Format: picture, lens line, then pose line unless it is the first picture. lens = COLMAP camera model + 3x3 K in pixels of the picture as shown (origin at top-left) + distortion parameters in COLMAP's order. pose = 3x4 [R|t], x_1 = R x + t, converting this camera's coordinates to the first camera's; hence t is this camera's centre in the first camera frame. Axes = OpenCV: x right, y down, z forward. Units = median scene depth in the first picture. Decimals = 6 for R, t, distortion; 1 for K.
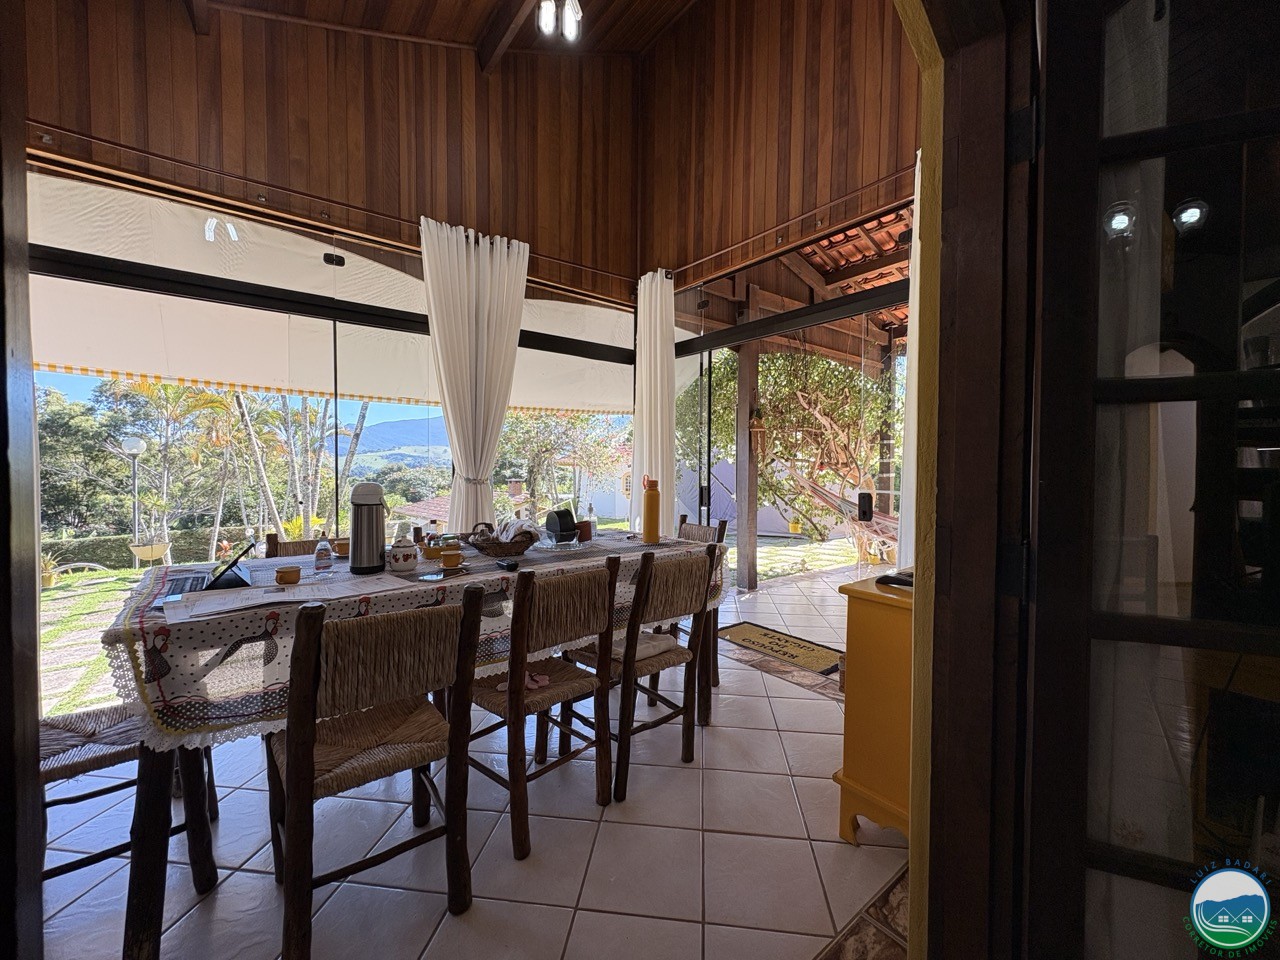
lens RADIAL K [[511.4, 0, 640.0], [0, 511.4, 480.0], [0, 0, 1]] dist [-0.001172, 0.000171]
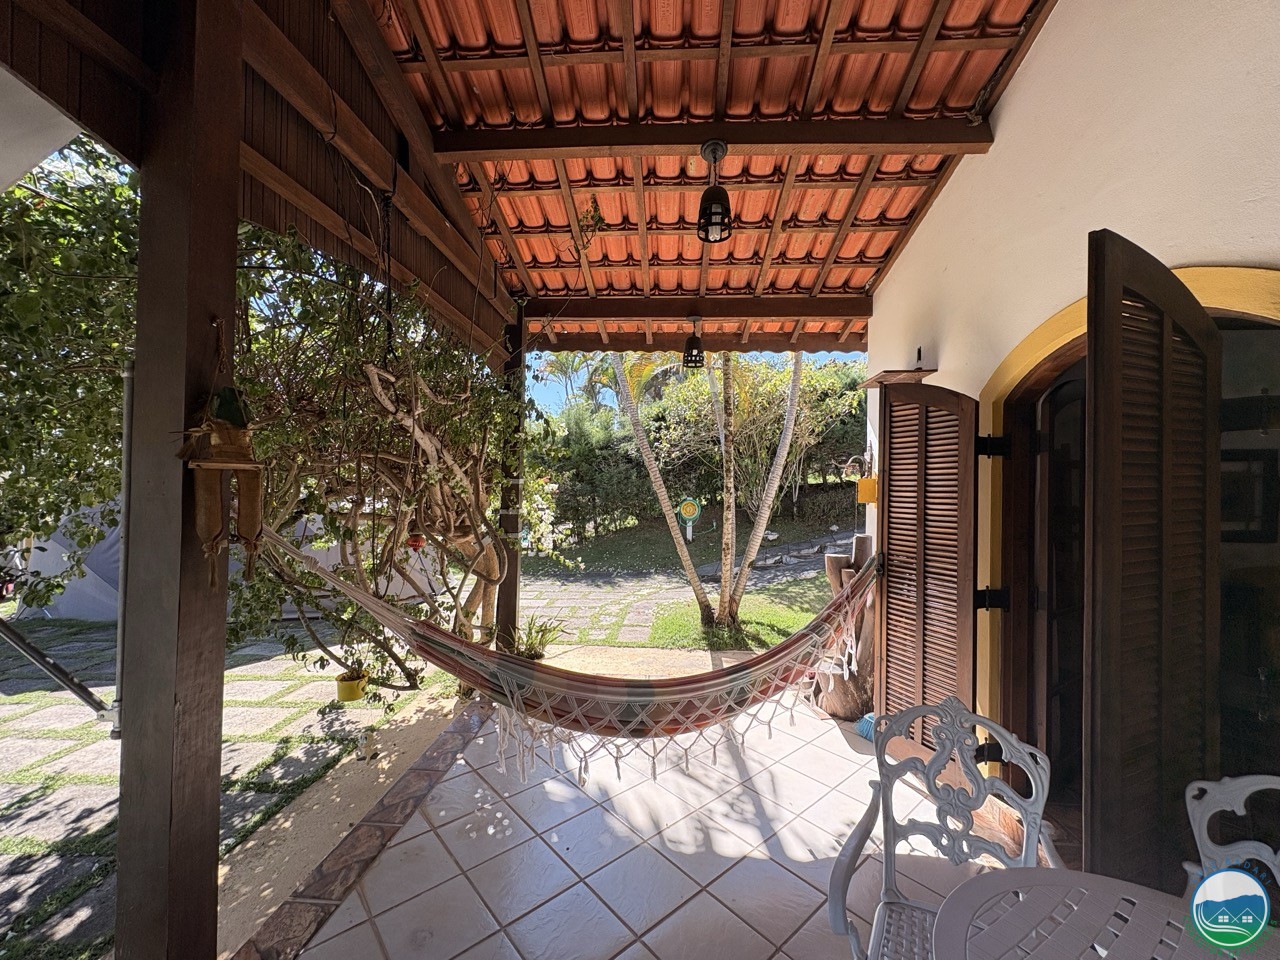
lens RADIAL K [[511.4, 0, 640.0], [0, 511.4, 480.0], [0, 0, 1]] dist [-0.001172, 0.000171]
pose [[0.676386, 0.019012, 0.736302, 0.160128], [-0.000215, 0.999672, -0.025614, -0.074661], [-0.736547, 0.017166, 0.676168, 0.575884]]
